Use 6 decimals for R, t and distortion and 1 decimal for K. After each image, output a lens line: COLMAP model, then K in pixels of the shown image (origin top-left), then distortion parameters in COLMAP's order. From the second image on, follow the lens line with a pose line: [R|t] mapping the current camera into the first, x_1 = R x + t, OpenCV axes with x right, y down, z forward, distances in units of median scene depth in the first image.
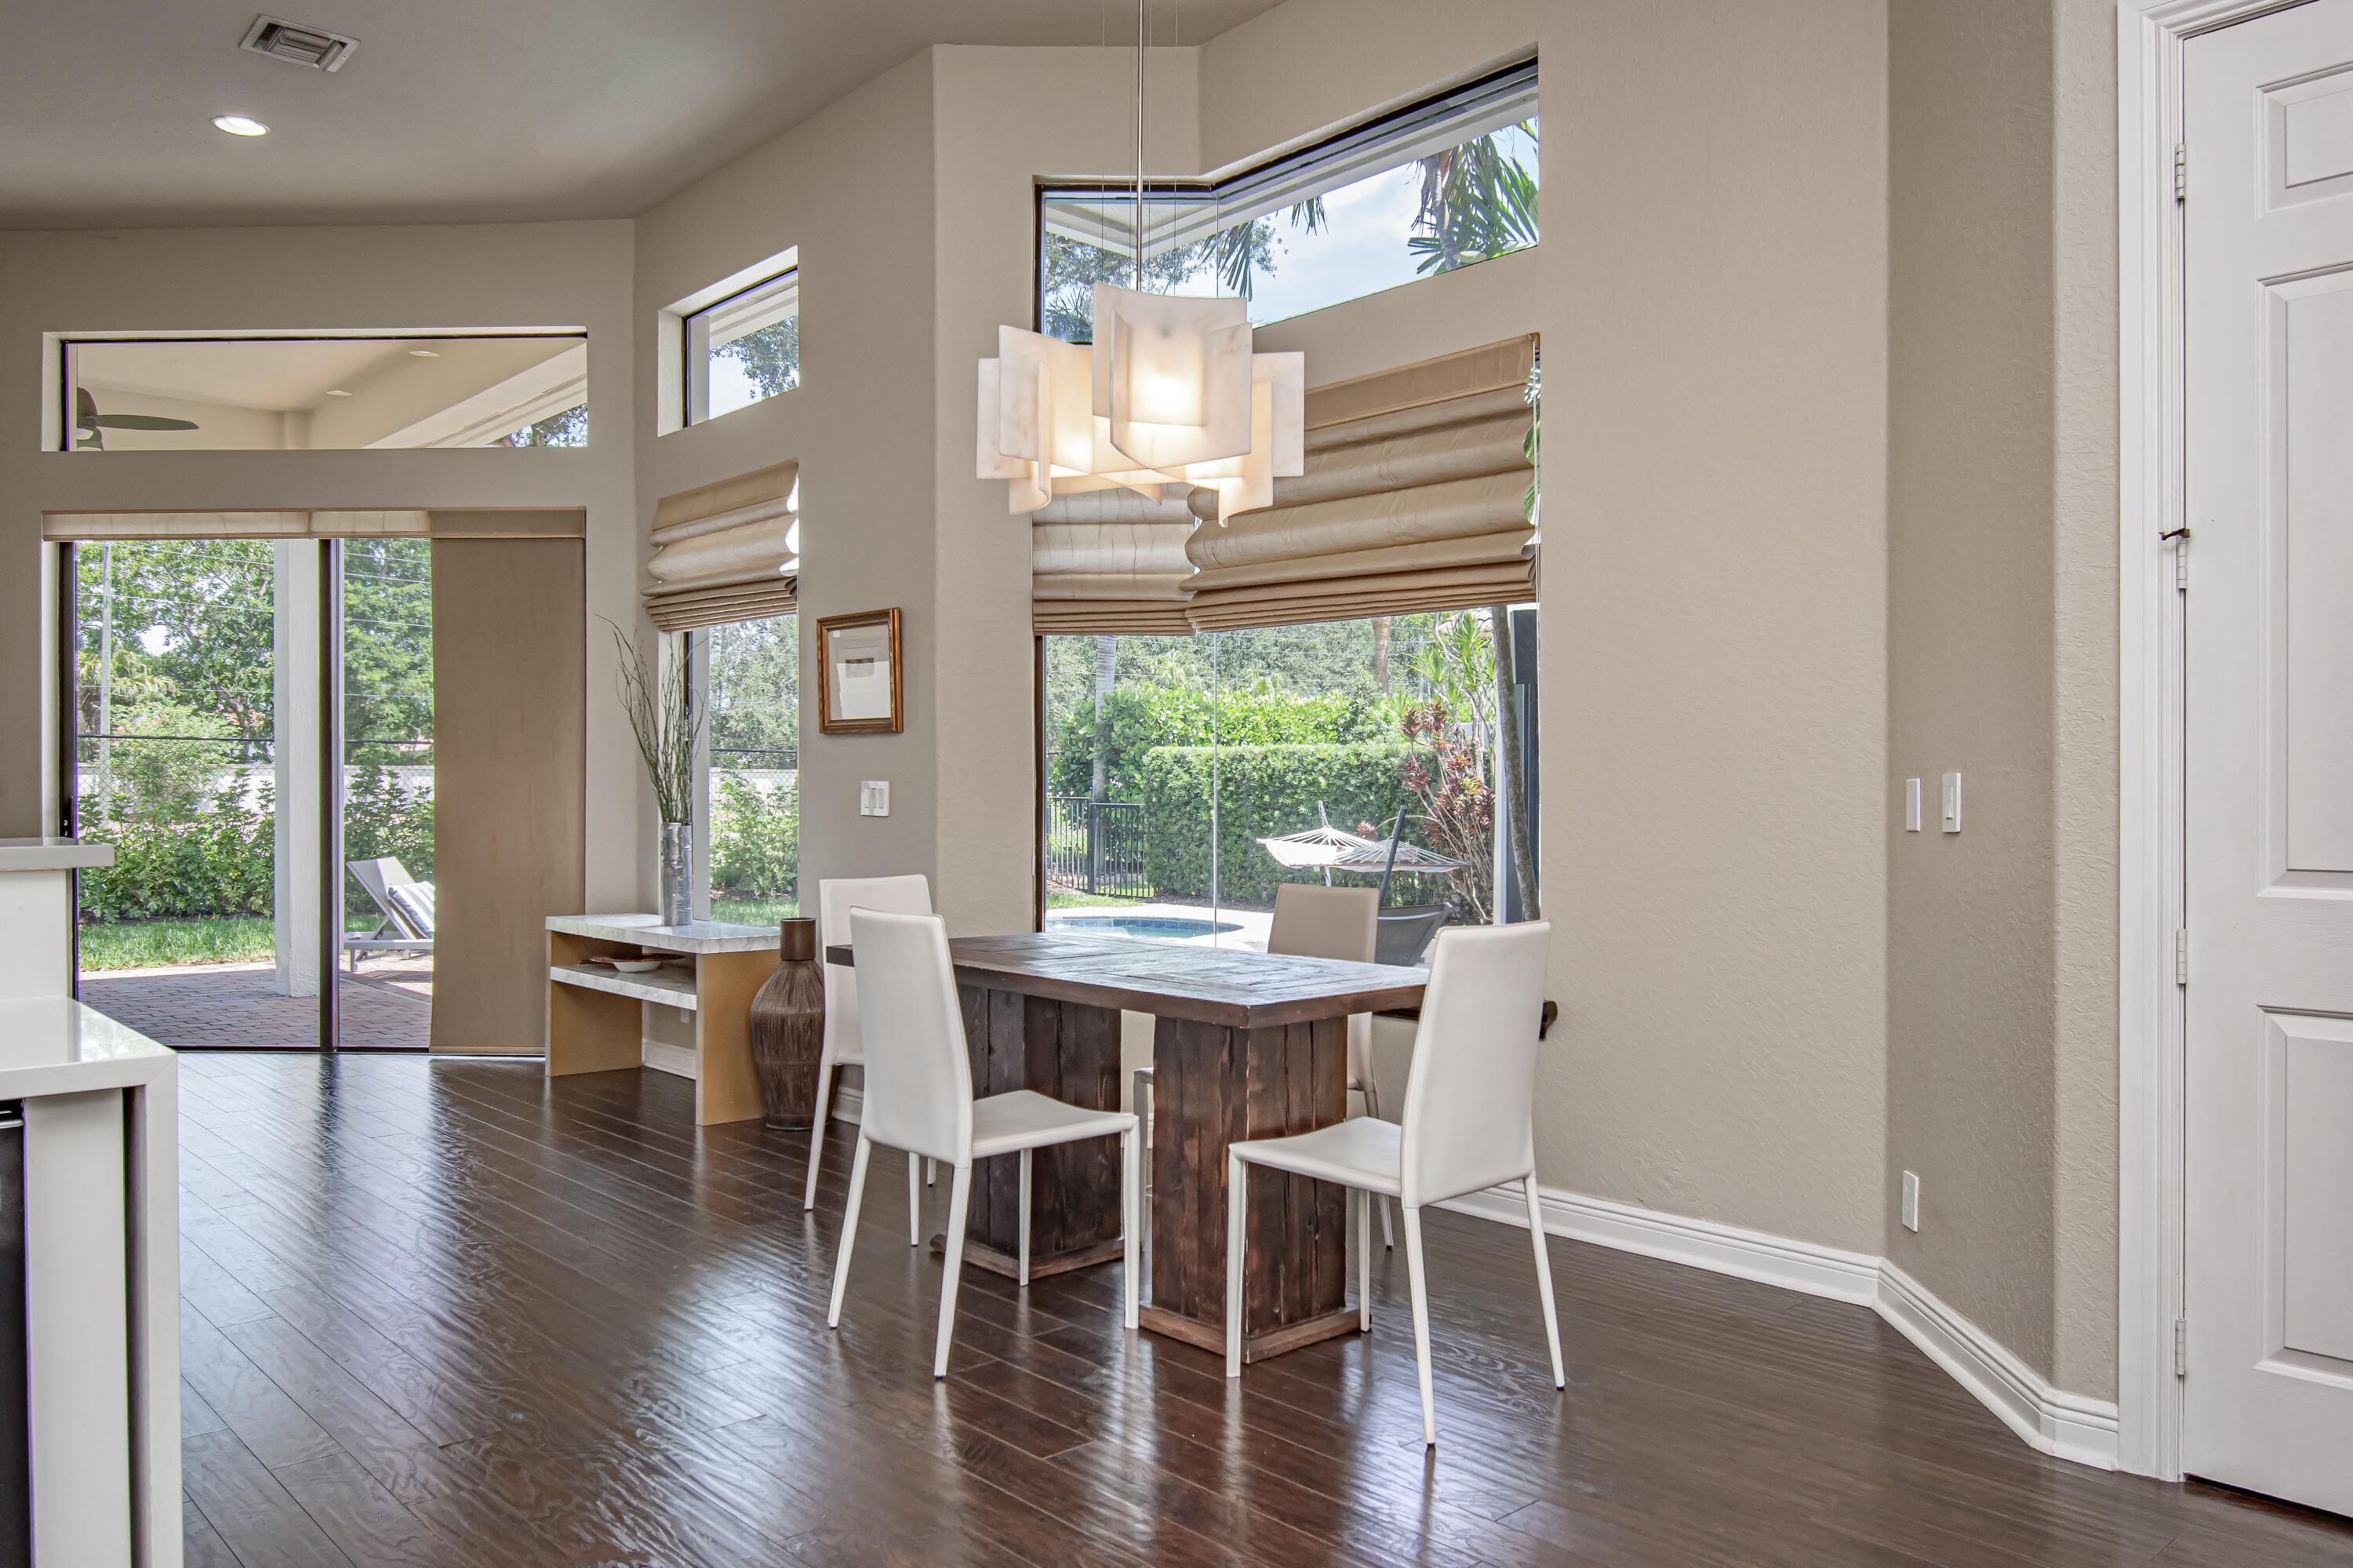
lens RADIAL K [[1638.2, 0, 1176.5], [0, 1638.2, 784.0], [0, 0, 1]] dist [0.001950, 0.000620]
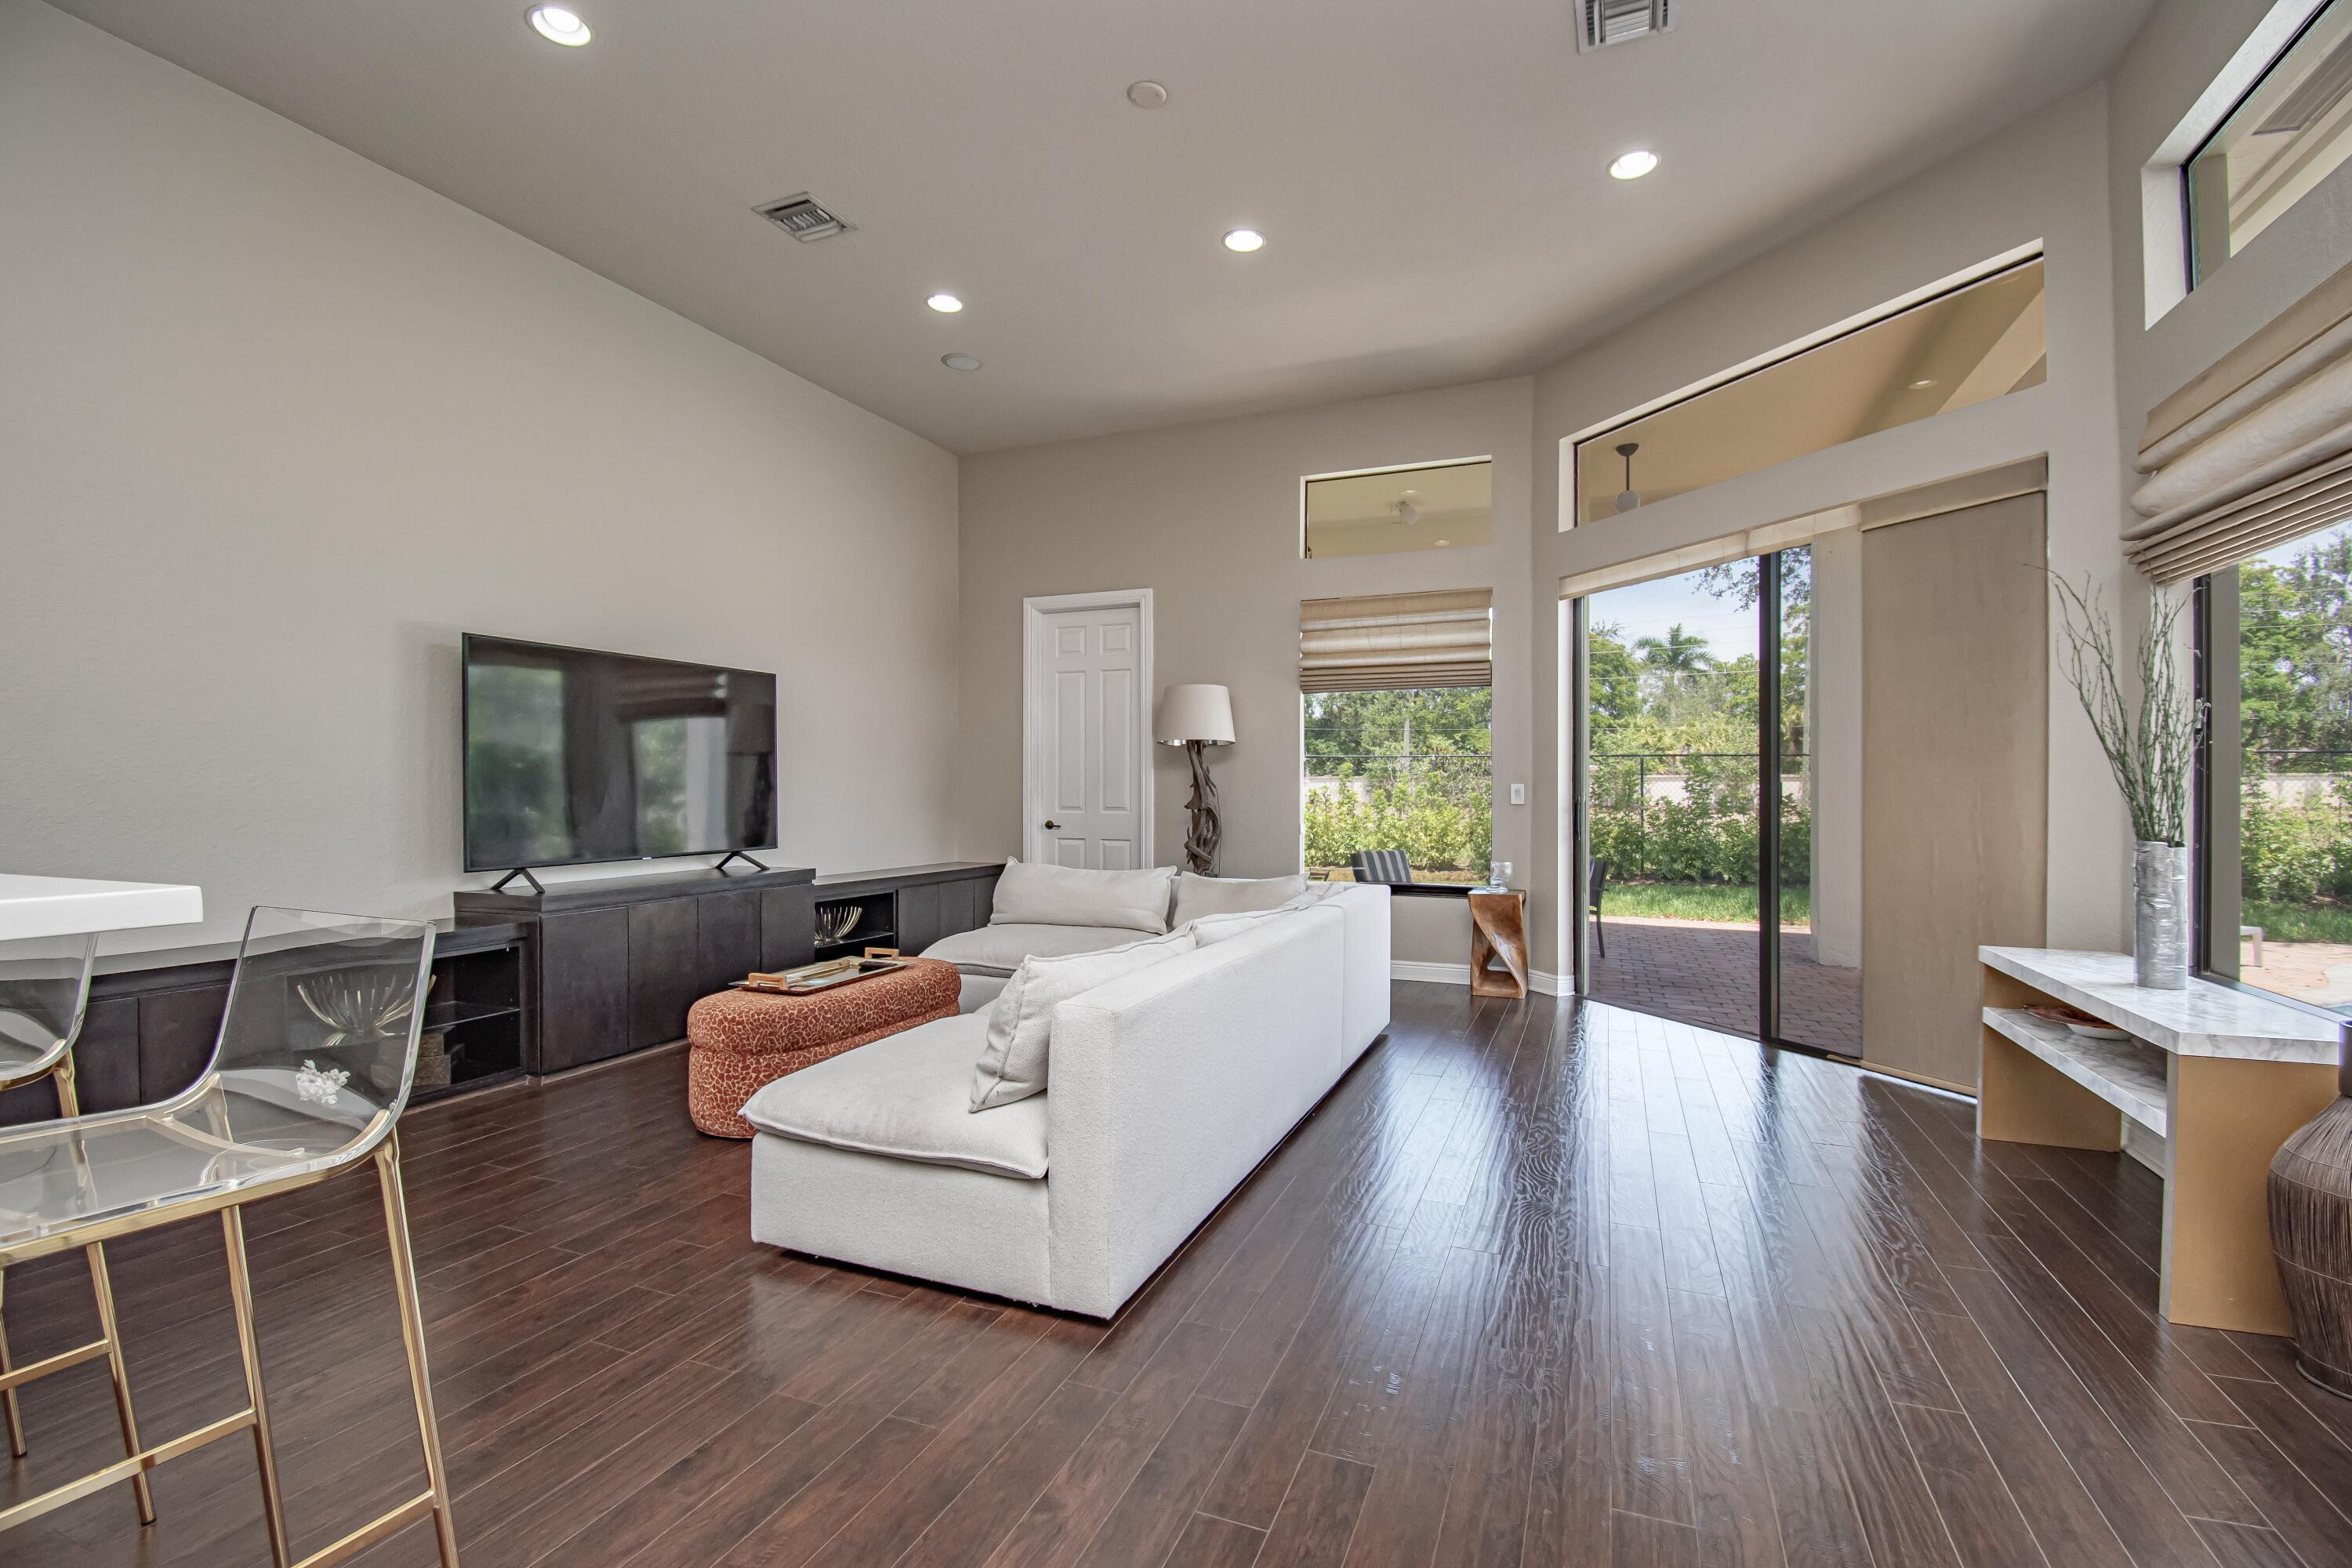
lens RADIAL K [[1073.7, 0, 1176.0], [0, 1073.7, 784.0], [0, 0, 1]] dist [0.013851, 0.000174]
pose [[0.416580, -0.004746, -0.909087, -0.048038], [0.003844, 0.999987, -0.003459, -0.001662], [0.909091, -0.002054, 0.416593, 0.373877]]
